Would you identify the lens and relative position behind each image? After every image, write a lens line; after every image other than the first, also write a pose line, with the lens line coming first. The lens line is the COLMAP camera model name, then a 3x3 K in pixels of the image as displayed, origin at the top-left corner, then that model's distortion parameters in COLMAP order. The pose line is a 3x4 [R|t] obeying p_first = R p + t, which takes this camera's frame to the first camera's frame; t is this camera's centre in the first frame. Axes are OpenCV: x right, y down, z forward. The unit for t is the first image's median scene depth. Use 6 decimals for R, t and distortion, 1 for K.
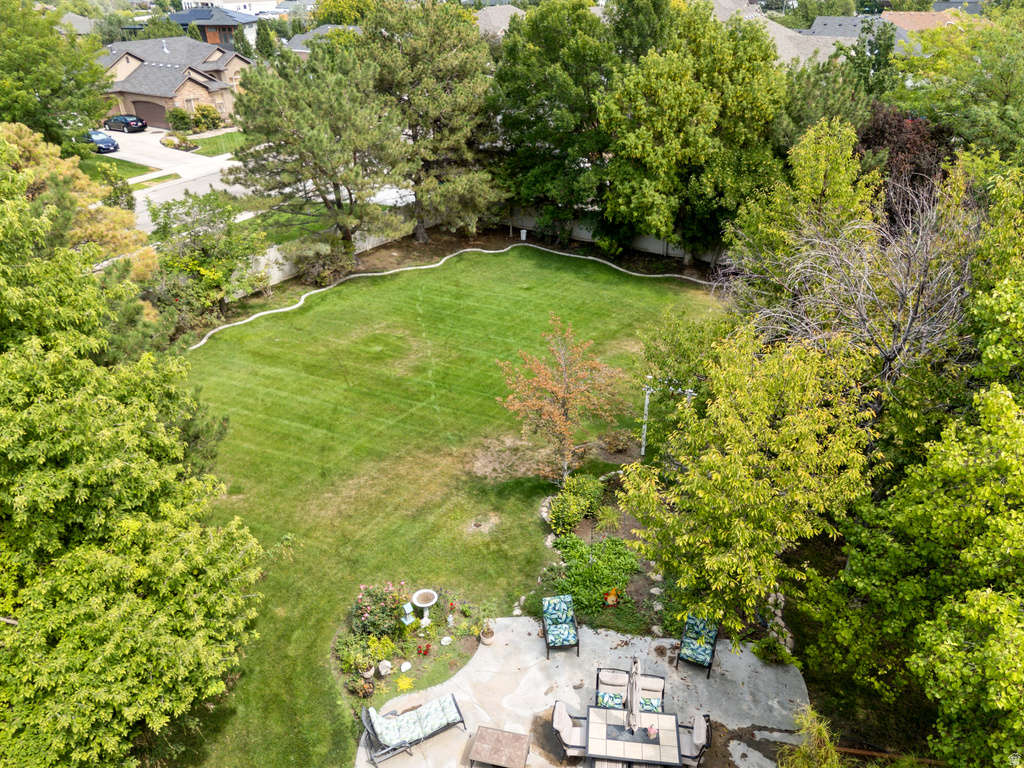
lens RADIAL K [[750.7, 0, 512.0], [0, 750.7, 384.0], [0, 0, 1]] dist [0.078917, -0.085583]
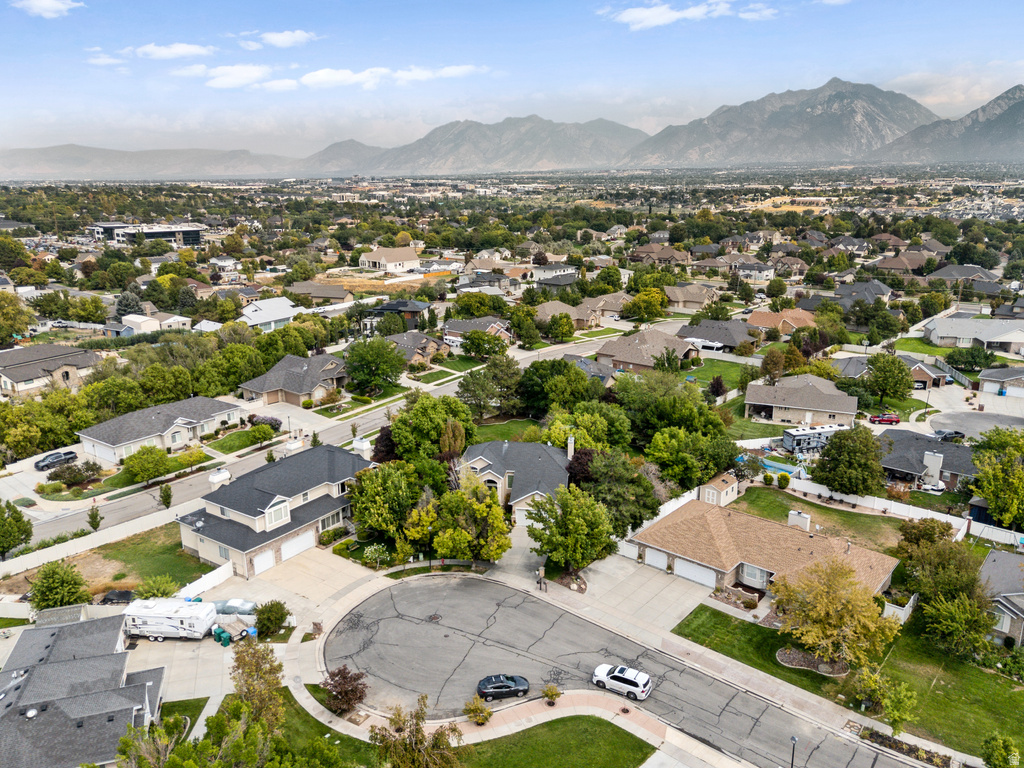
lens RADIAL K [[750.7, 0, 512.0], [0, 750.7, 384.0], [0, 0, 1]] dist [0.078917, -0.085583]
pose [[0.992960, 0.038056, -0.112170, 0.349630], [-0.063500, 0.970429, -0.232886, 0.521805], [0.099990, 0.238369, 0.966014, -2.651921]]
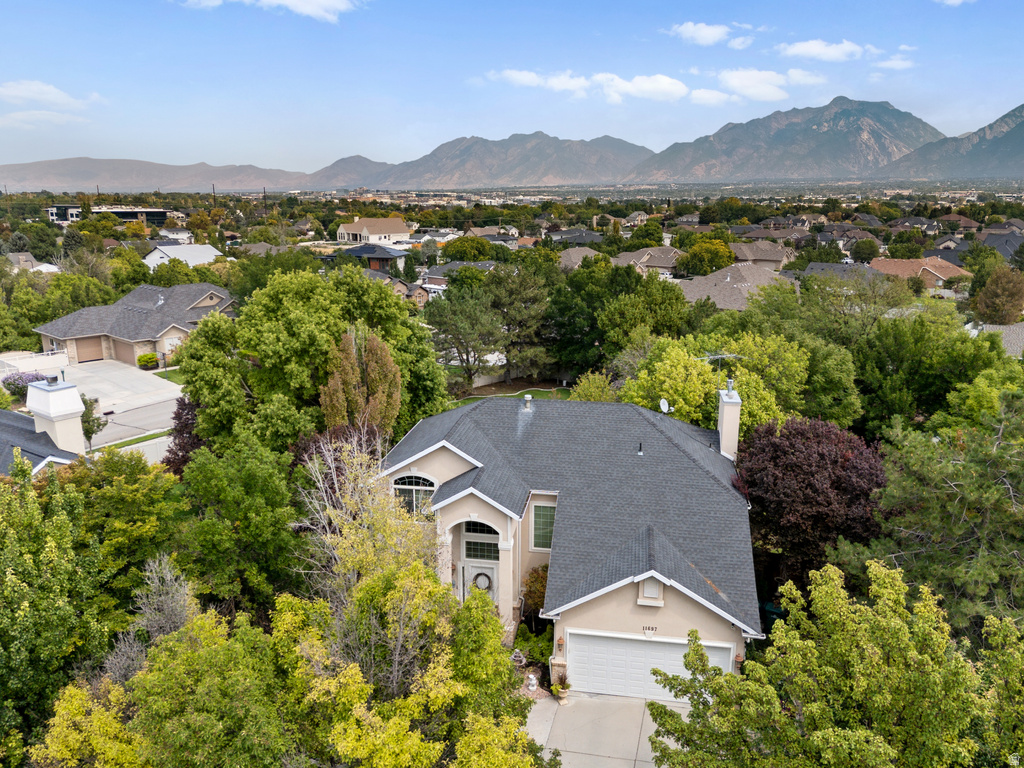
lens RADIAL K [[750.7, 0, 512.0], [0, 750.7, 384.0], [0, 0, 1]] dist [0.078917, -0.085583]
pose [[0.992046, 0.042326, -0.118547, 0.115691], [-0.071334, 0.964987, -0.252413, 0.296562], [0.103712, 0.258861, 0.960330, -0.820315]]
